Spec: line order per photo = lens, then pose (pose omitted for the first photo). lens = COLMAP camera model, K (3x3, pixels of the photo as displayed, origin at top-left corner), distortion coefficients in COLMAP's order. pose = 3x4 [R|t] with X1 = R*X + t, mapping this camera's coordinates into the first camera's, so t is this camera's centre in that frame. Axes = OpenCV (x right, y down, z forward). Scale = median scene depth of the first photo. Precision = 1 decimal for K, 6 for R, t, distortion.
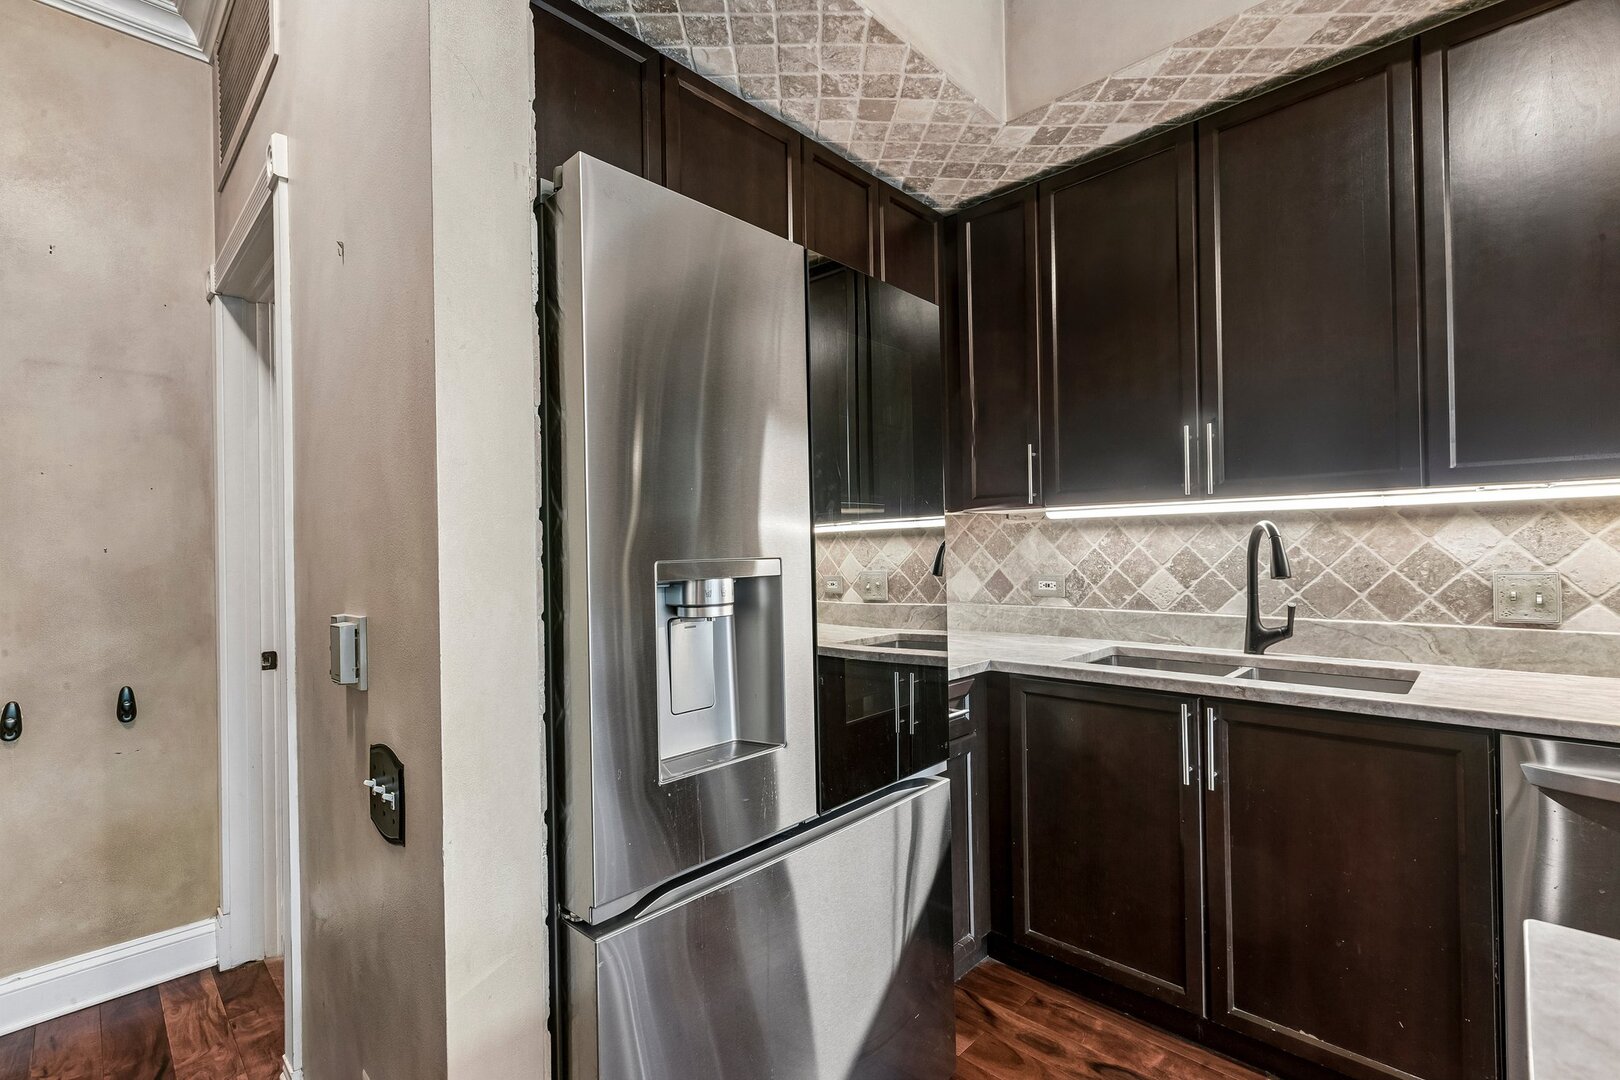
lens RADIAL K [[726.9, 0, 805.0], [0, 726.9, 543.4], [0, 0, 1]] dist [-0.000466, 0.000839]
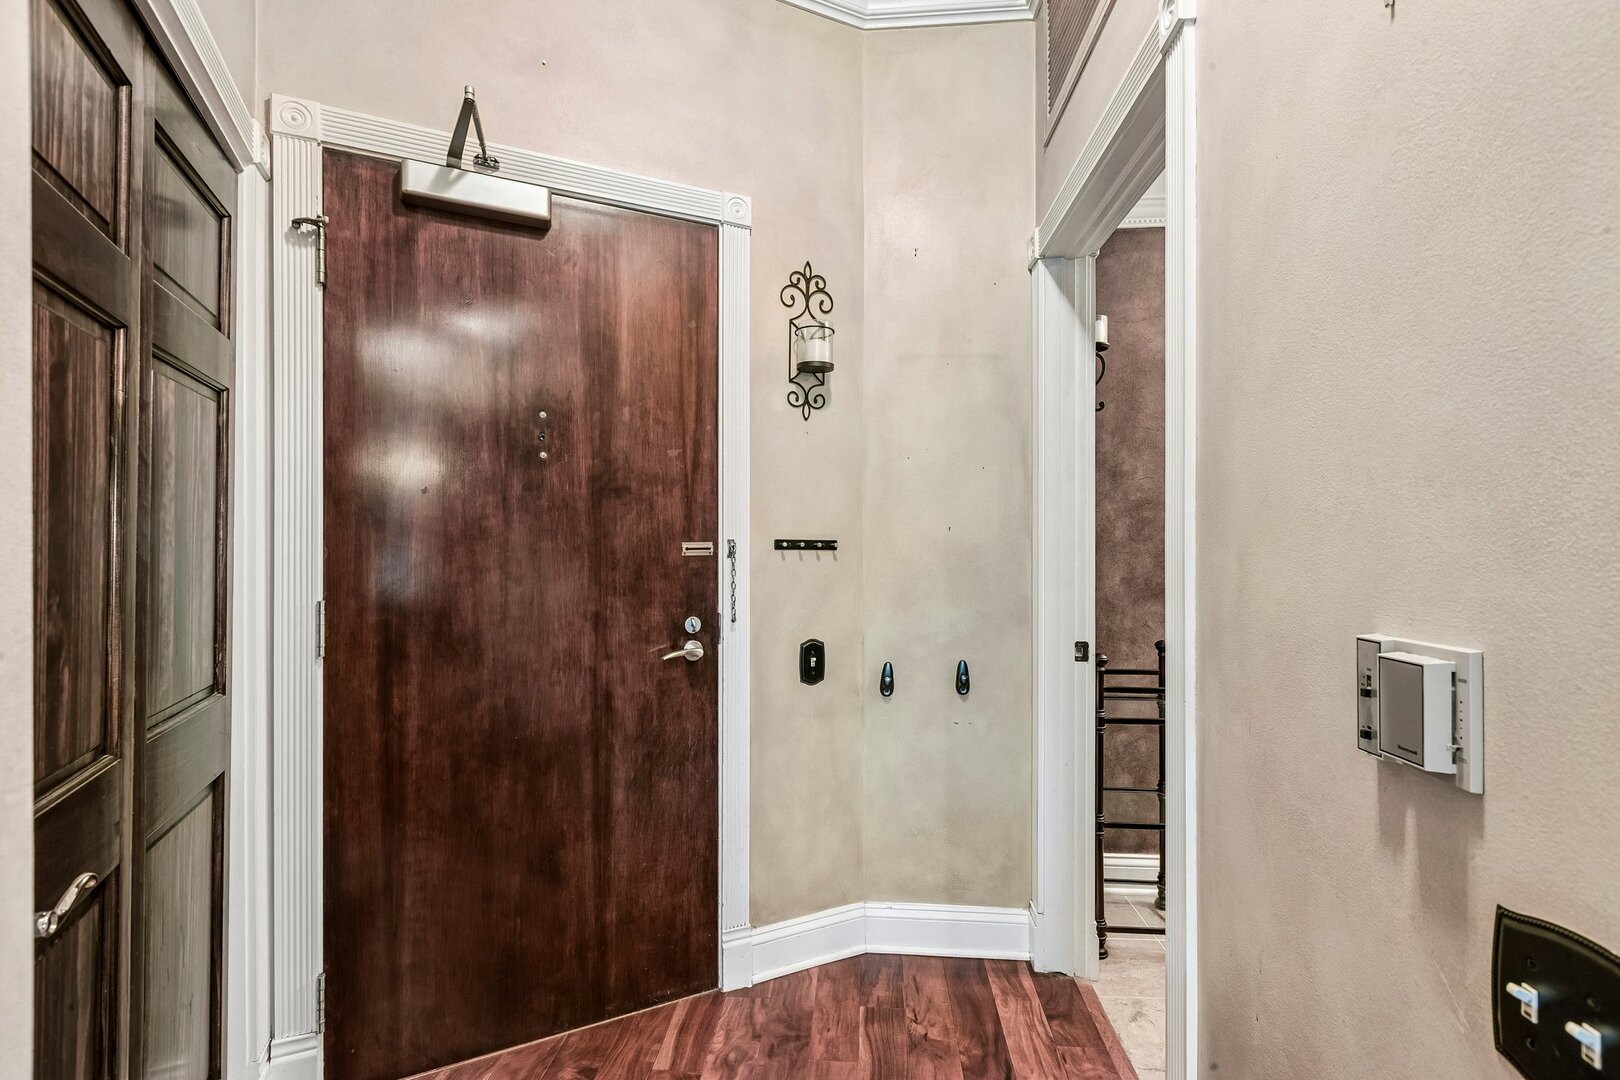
lens RADIAL K [[726.9, 0, 805.0], [0, 726.9, 543.4], [0, 0, 1]] dist [-0.000466, 0.000839]
pose [[0.640632, 0.023026, -0.767503, -0.283034], [-0.009406, 0.999711, 0.022141, 0.009816], [0.767791, -0.006966, 0.640663, 0.164559]]
